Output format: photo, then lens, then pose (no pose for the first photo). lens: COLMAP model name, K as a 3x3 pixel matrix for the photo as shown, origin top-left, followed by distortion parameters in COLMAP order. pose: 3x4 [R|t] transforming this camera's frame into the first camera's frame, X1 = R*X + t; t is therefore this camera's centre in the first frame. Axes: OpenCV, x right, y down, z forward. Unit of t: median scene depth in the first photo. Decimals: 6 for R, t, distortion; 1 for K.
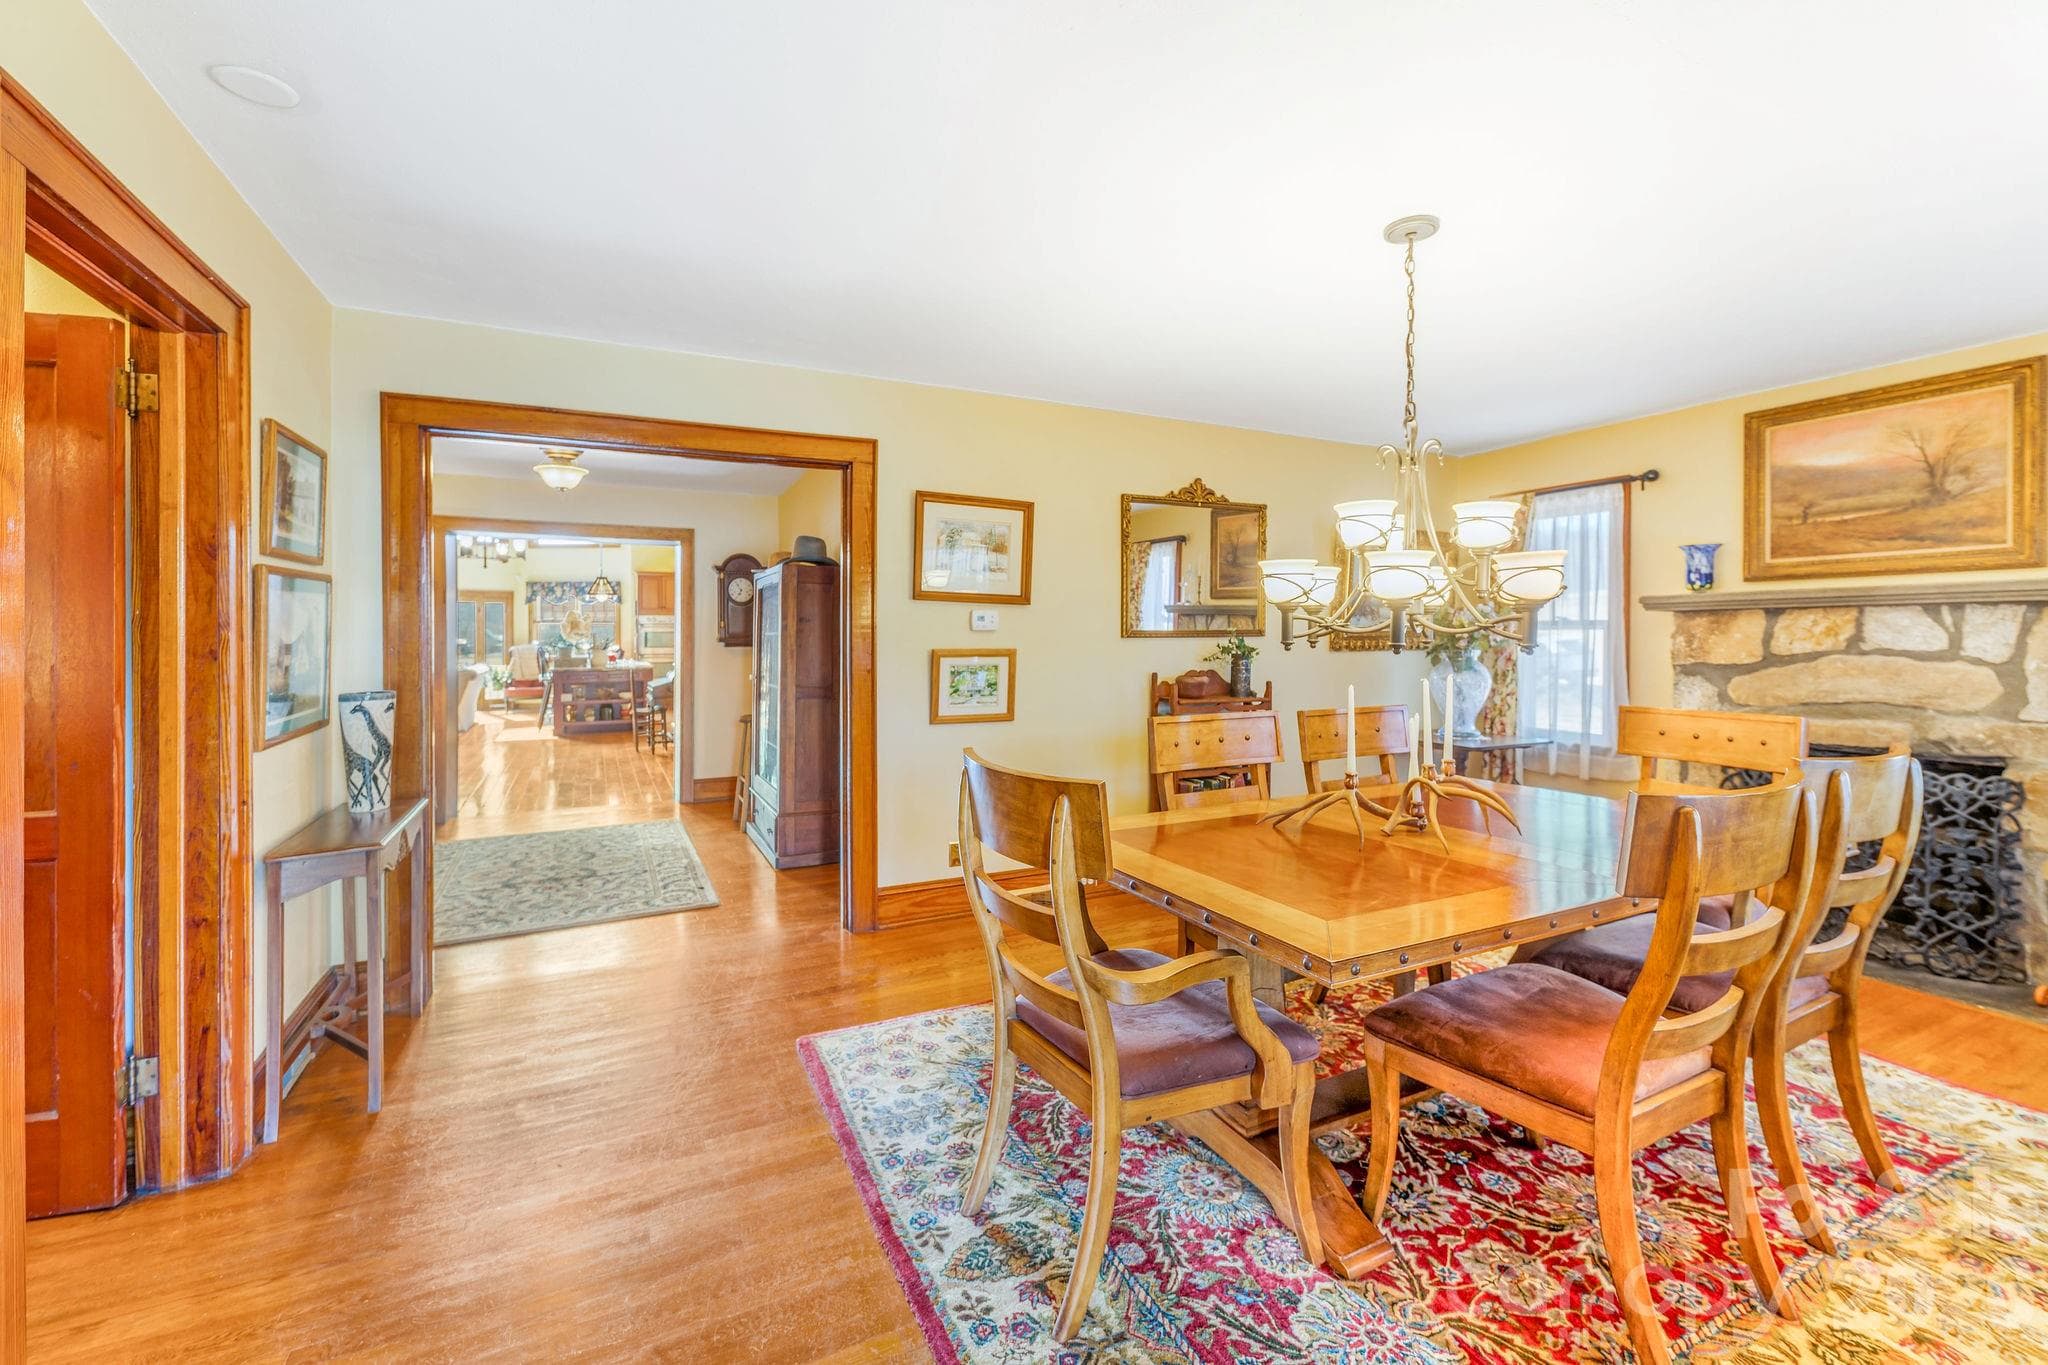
lens RADIAL K [[843.1, 0, 1031.7], [0, 843.1, 651.8], [0, 0, 1]] dist [0.001048, -0.000017]
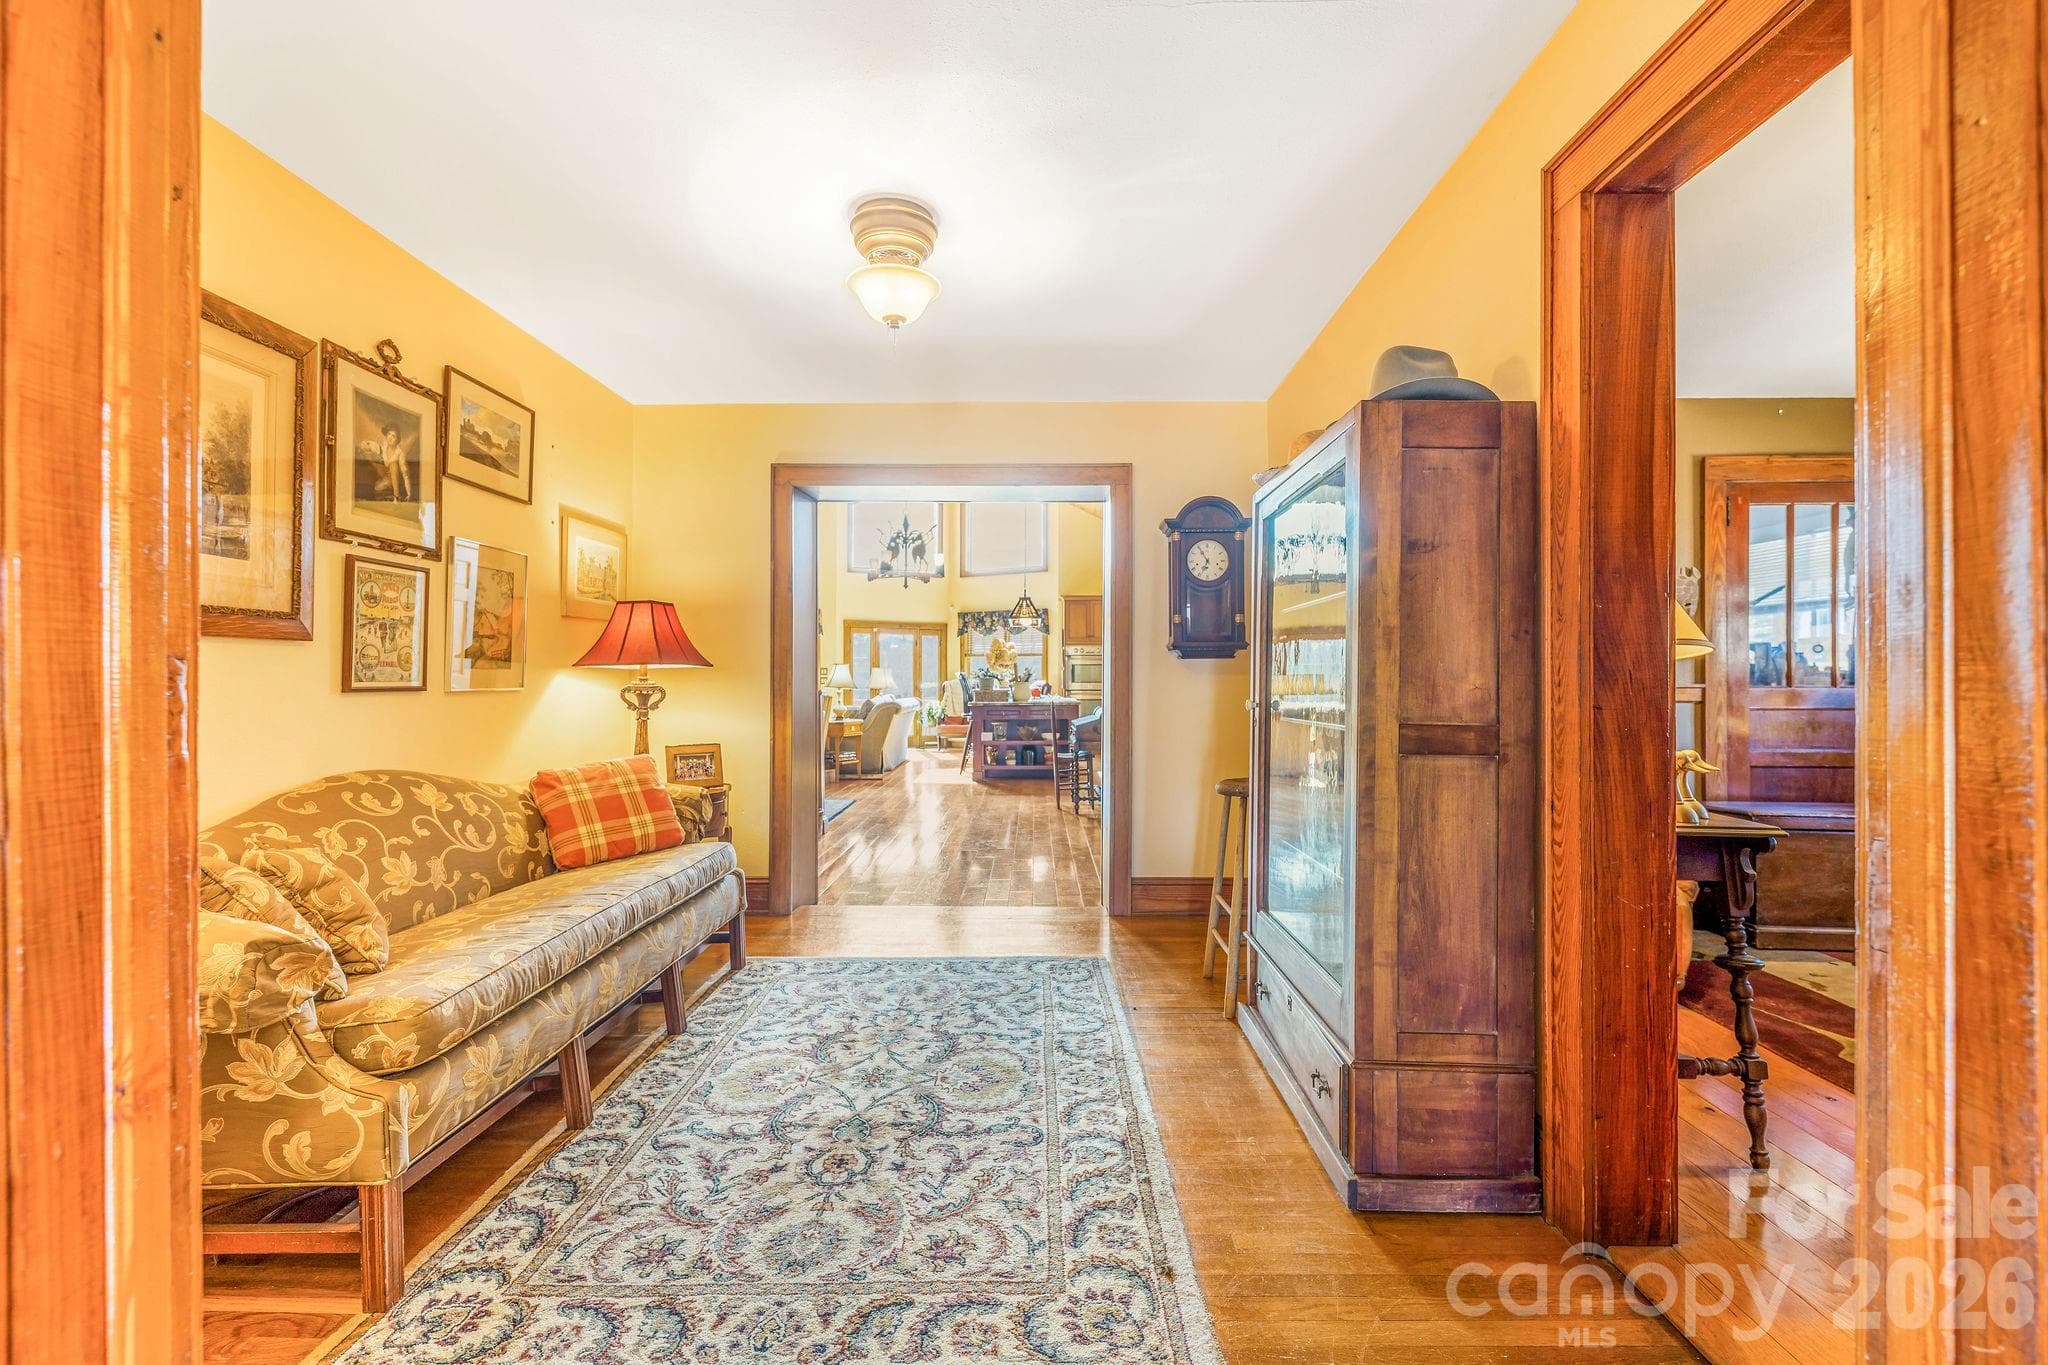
lens RADIAL K [[843.1, 0, 1031.7], [0, 843.1, 651.8], [0, 0, 1]] dist [0.001048, -0.000017]
pose [[0.884771, -0.022678, -0.465474, -0.111157], [-0.001381, 0.998683, -0.051281, 0.012295], [0.466024, 0.046014, 0.883575, 0.263066]]
